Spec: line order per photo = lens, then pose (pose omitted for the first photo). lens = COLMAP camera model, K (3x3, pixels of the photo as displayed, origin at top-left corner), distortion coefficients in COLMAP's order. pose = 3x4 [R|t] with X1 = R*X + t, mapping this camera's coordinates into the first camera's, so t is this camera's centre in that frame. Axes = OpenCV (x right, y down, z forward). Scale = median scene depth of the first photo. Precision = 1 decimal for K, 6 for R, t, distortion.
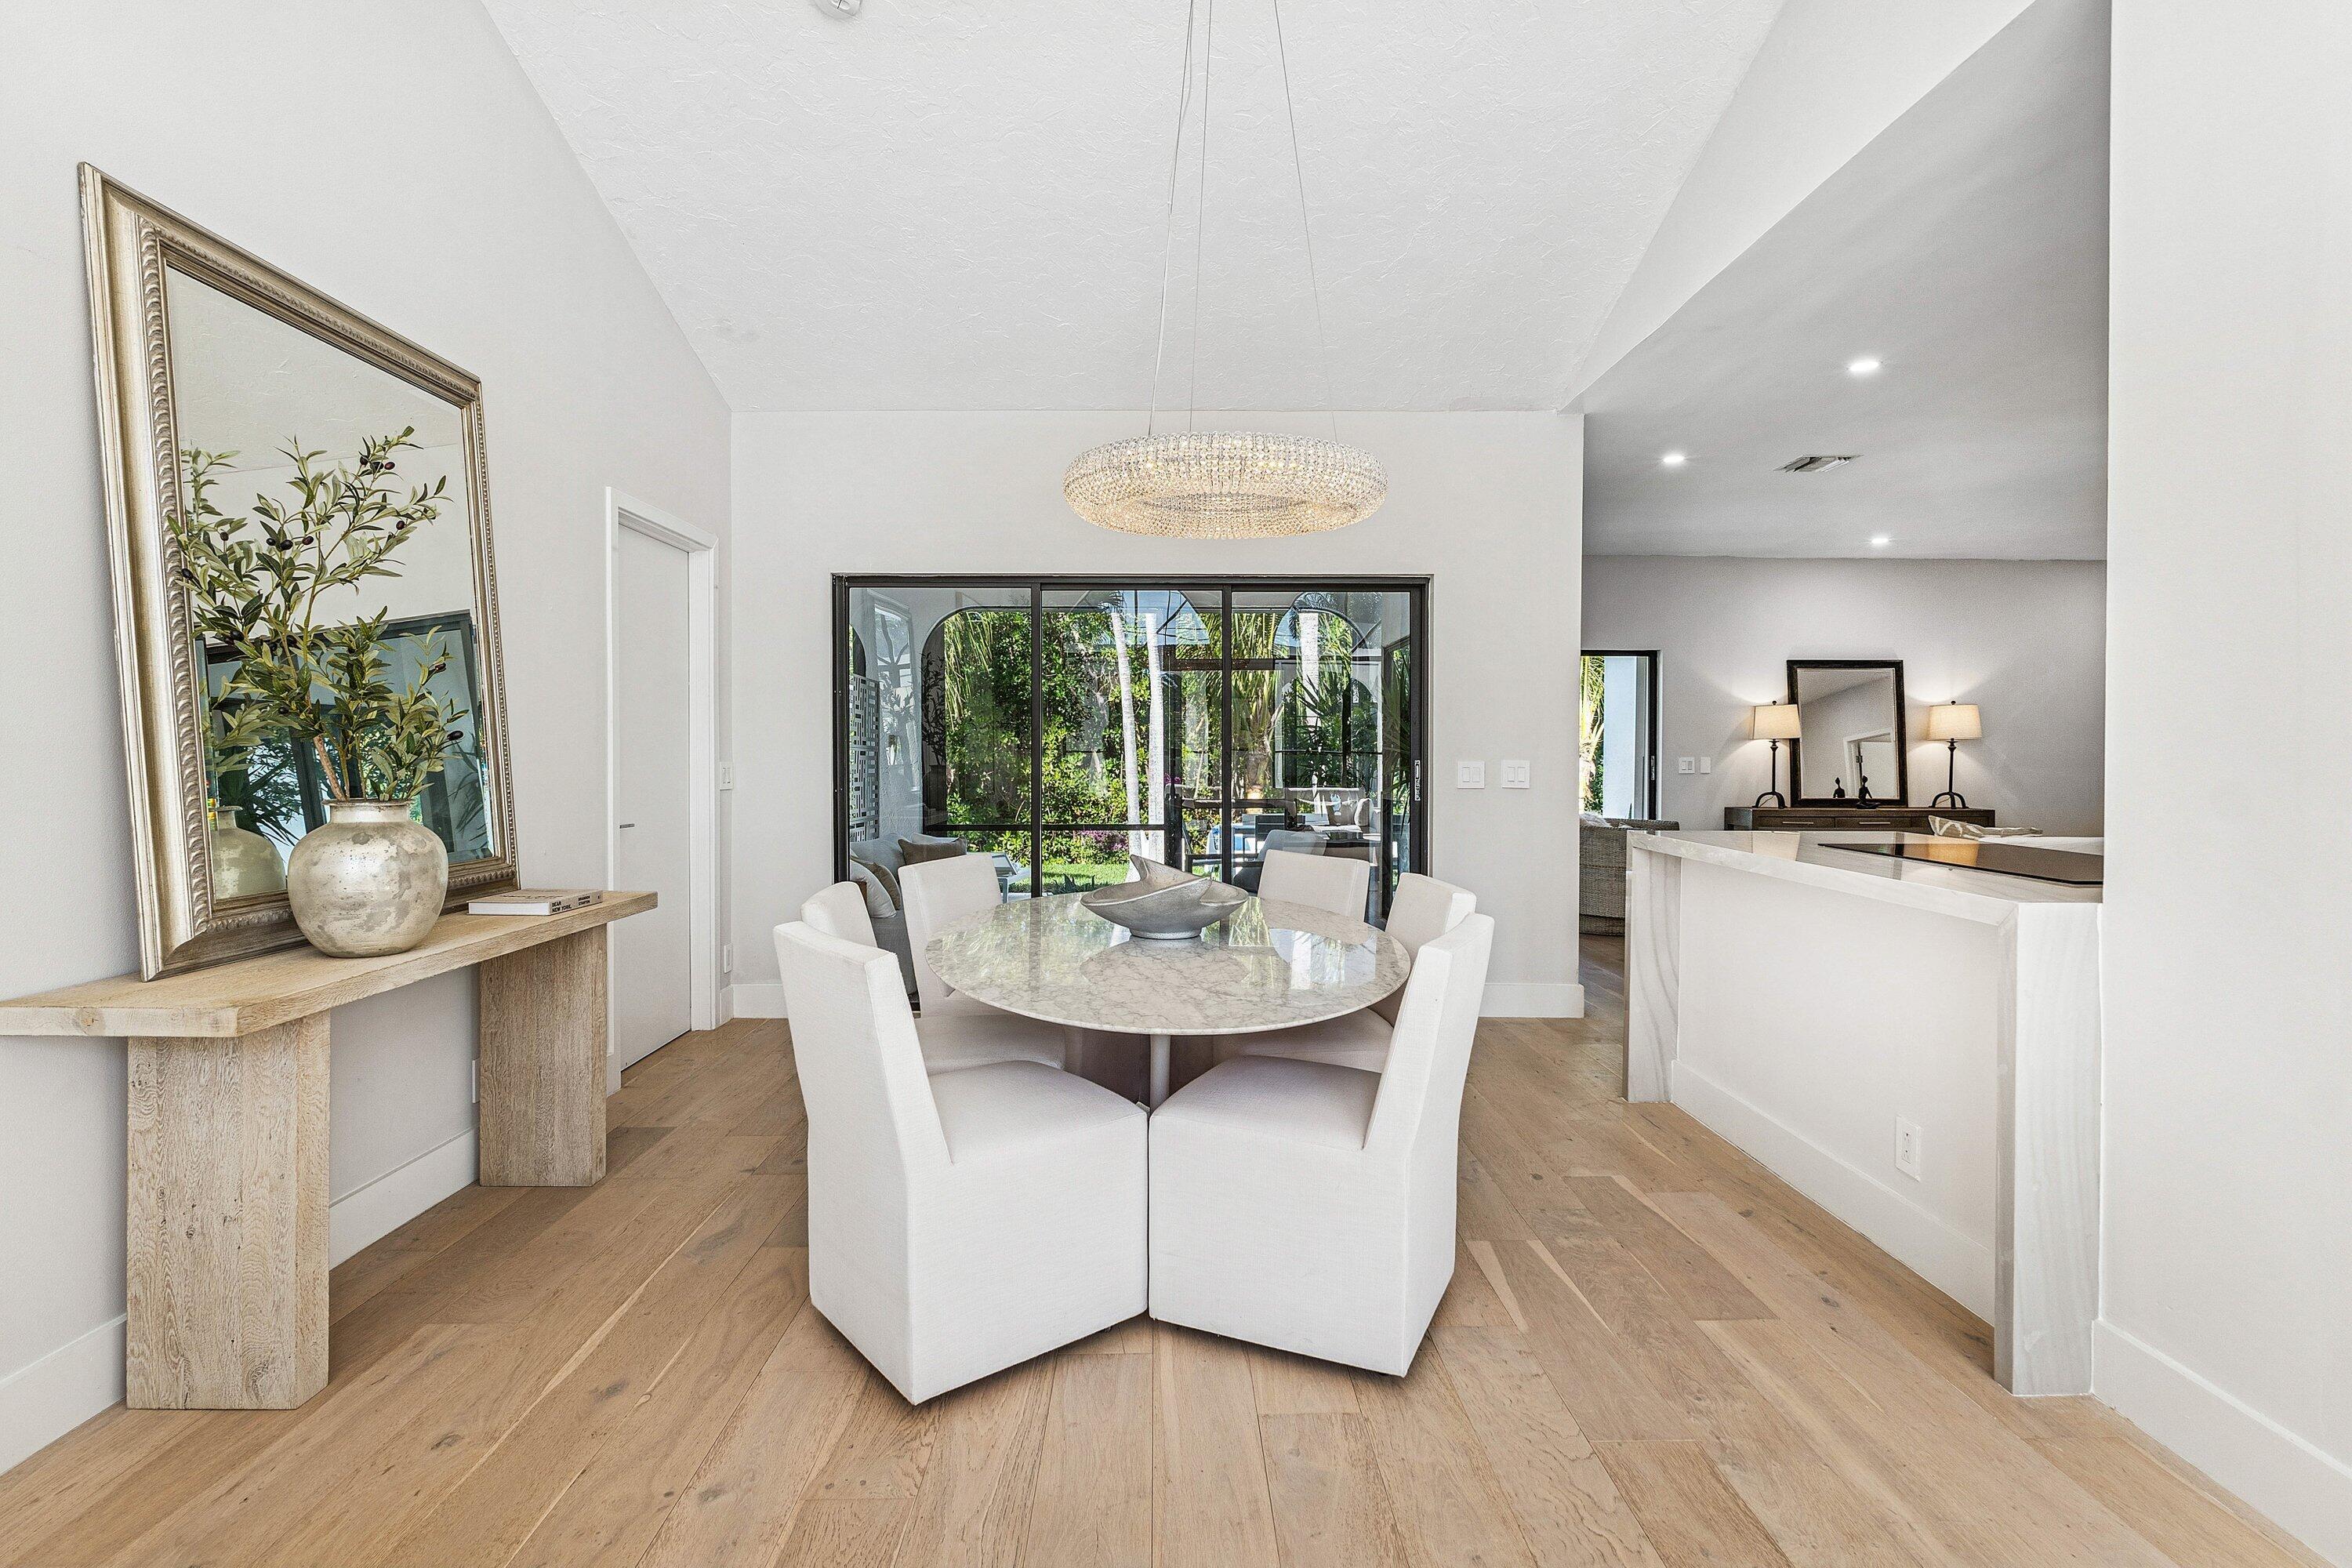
lens RADIAL K [[1142.2, 0, 1187.0], [0, 1142.2, 757.5], [0, 0, 1]] dist [0.000863, 0.000330]
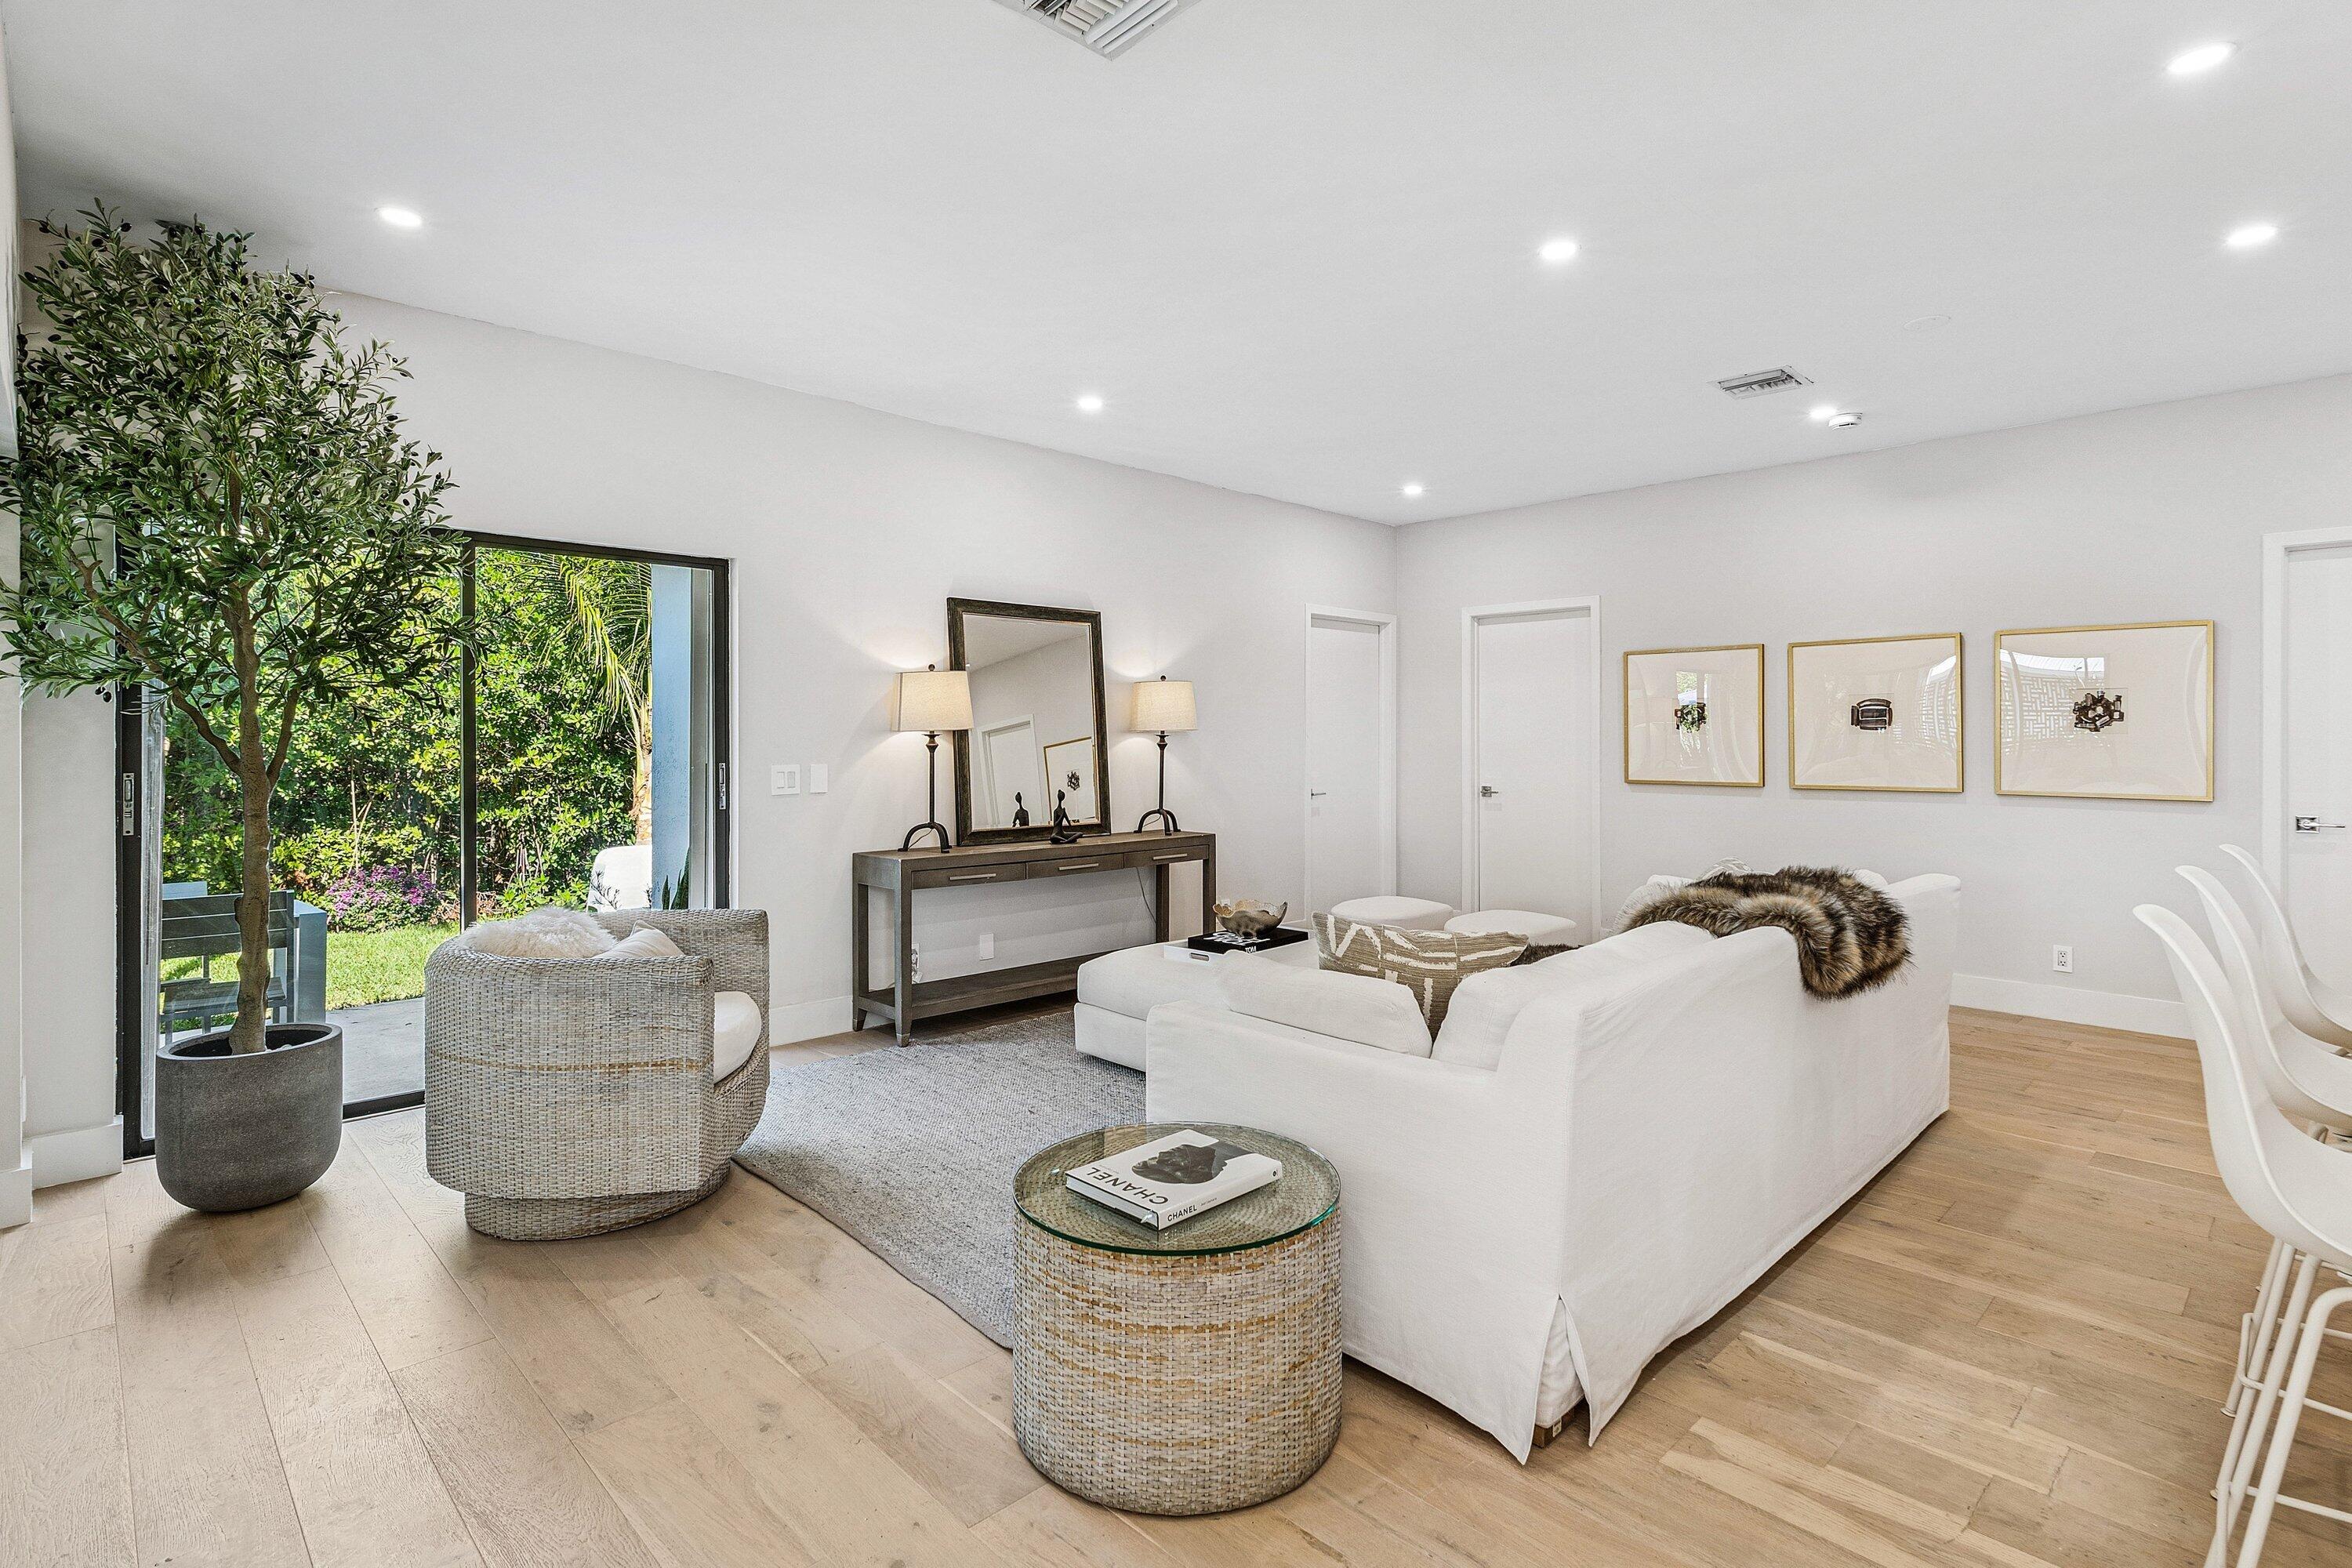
lens RADIAL K [[1142.2, 0, 1187.0], [0, 1142.2, 757.5], [0, 0, 1]] dist [0.000863, 0.000330]
pose [[0.718496, -0.013928, 0.695392, 0.204530], [0.009589, 0.999903, 0.010119, -0.007386], [-0.695465, -0.000603, 0.718559, 0.494327]]
